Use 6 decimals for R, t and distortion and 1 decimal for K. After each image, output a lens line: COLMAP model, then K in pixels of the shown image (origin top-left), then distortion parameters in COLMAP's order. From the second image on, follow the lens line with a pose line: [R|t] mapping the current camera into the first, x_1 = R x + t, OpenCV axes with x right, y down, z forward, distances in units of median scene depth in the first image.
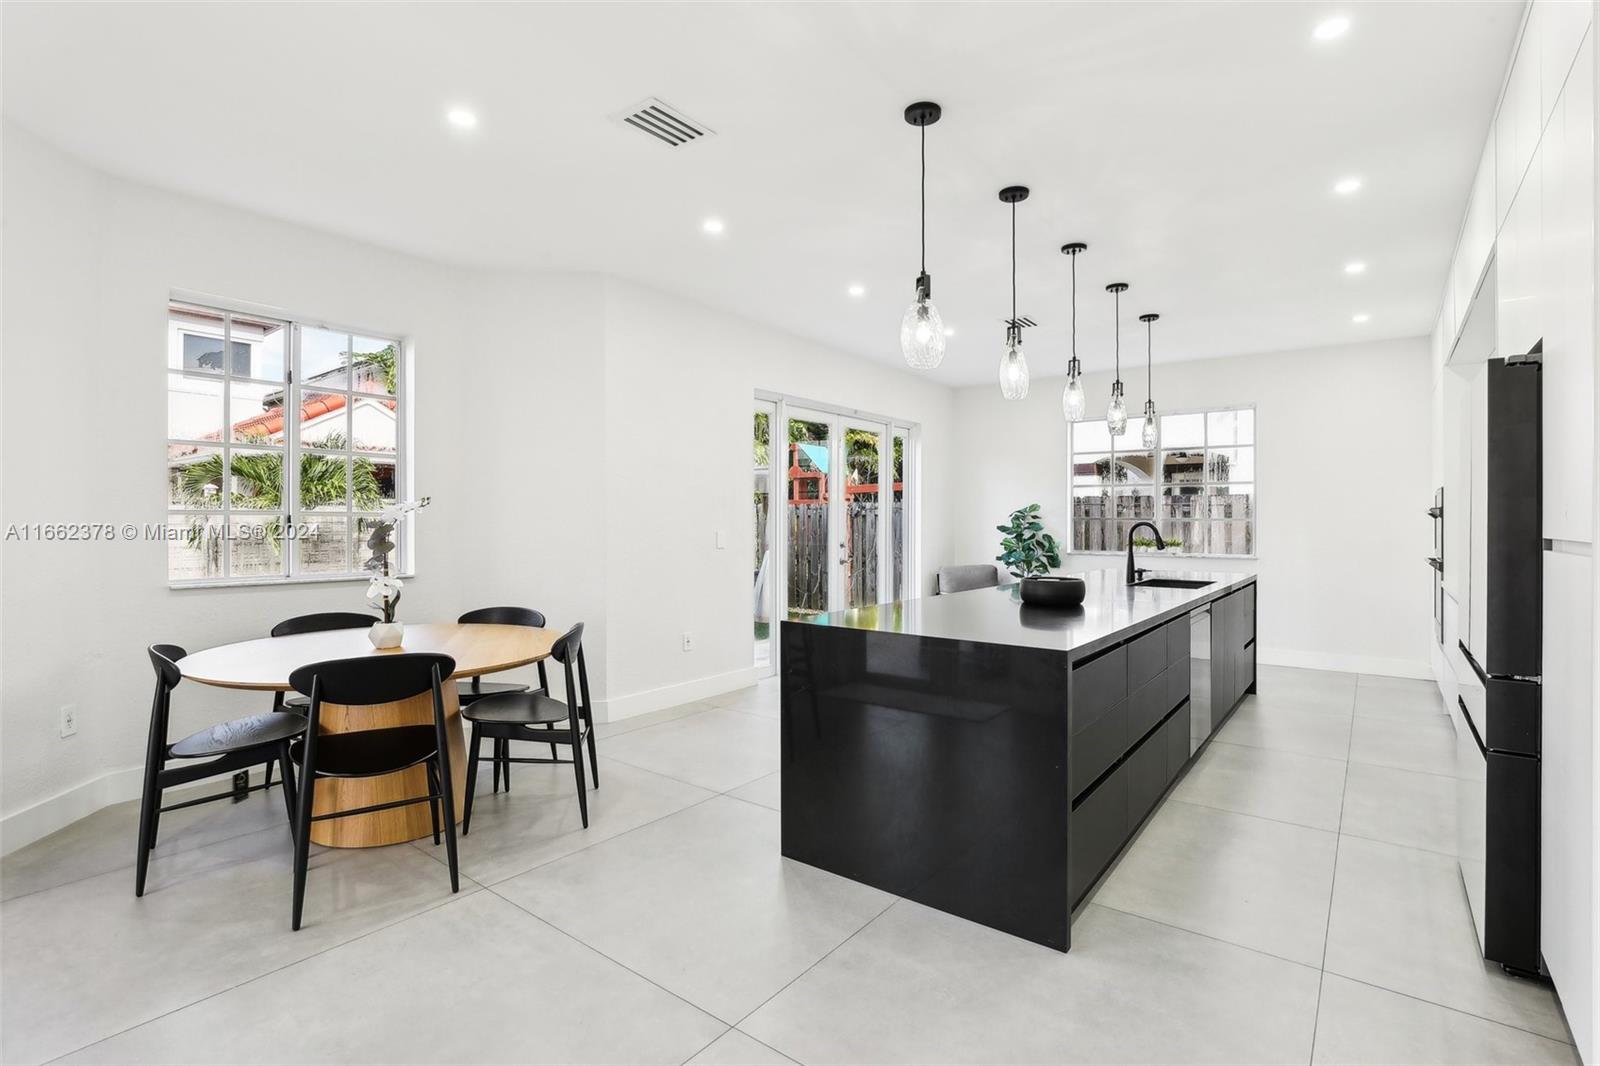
lens RADIAL K [[746.3, 0, 825.2], [0, 746.3, 529.3], [0, 0, 1]] dist [-0.043173, -0.000438]
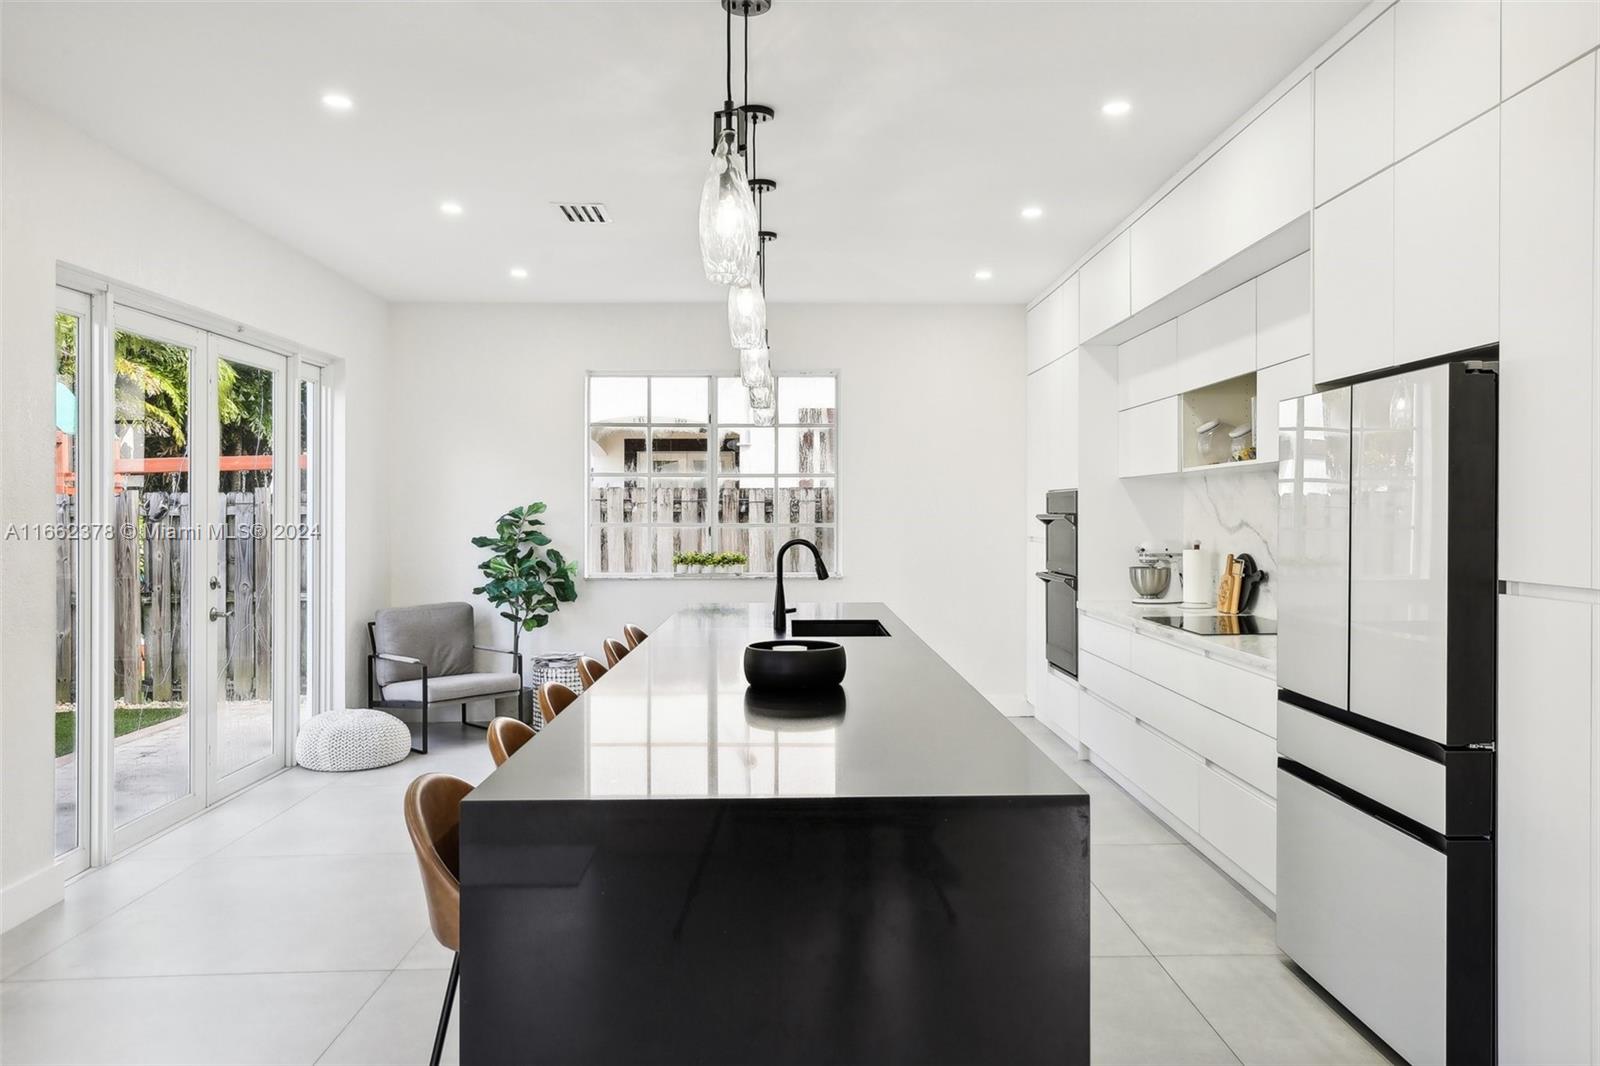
lens RADIAL K [[1096.0, 0, 825.3], [0, 1096.0, 518.3], [0, 0, 1]] dist [-0.005480, -0.003910]
pose [[0.778072, -0.007544, 0.628129, -0.109914], [0.010193, 0.999948, -0.000617, -0.017238], [-0.628092, 0.006882, 0.778109, 0.125279]]
